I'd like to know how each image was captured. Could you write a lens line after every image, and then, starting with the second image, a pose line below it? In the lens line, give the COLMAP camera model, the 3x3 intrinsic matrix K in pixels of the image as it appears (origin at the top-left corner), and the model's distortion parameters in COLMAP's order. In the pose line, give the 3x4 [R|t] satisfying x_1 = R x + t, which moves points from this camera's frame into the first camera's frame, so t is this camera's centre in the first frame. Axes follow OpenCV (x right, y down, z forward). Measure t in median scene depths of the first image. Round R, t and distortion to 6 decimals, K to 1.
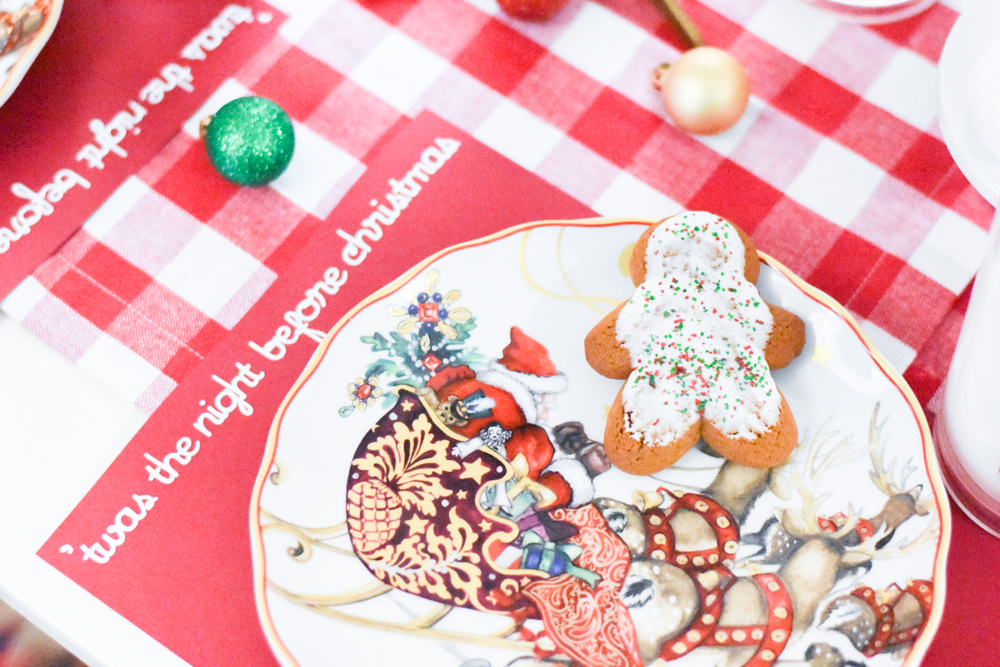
lens RADIAL K [[2212.8, 0, 500.0], [0, 2212.8, 333.5], [0, 0, 1]] dist [-0.177993, 0.540611]
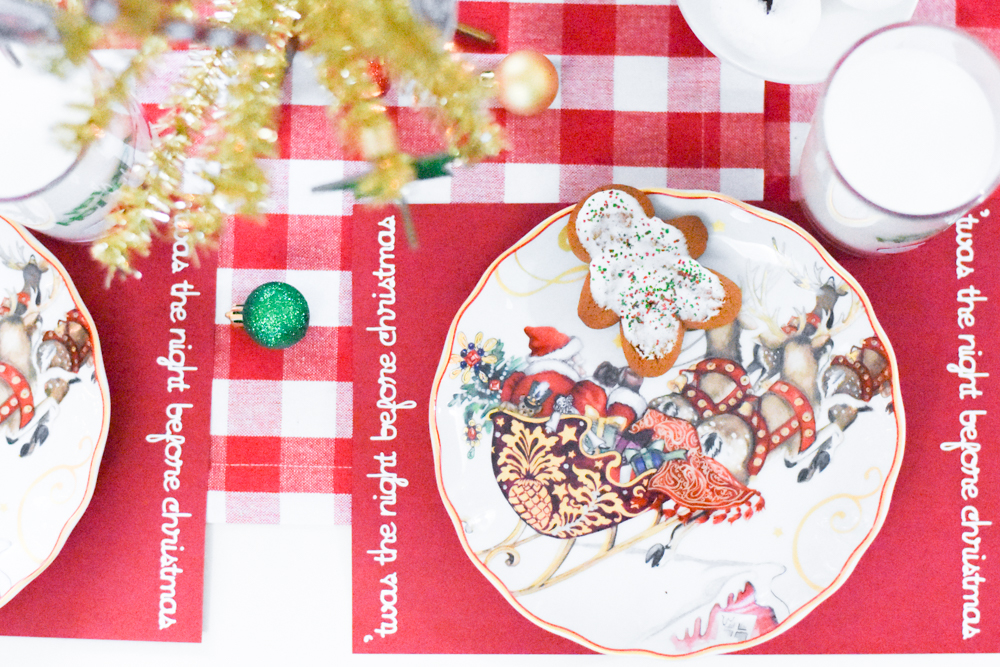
lens RADIAL K [[2212.8, 0, 500.0], [0, 2212.8, 333.5], [0, 0, 1]] dist [-0.177993, 0.540611]
pose [[0.811905, -0.583645, 0.013007, -0.027989], [0.537188, 0.755631, 0.374768, -0.555389], [-0.228560, -0.297288, 0.927027, -0.311579]]
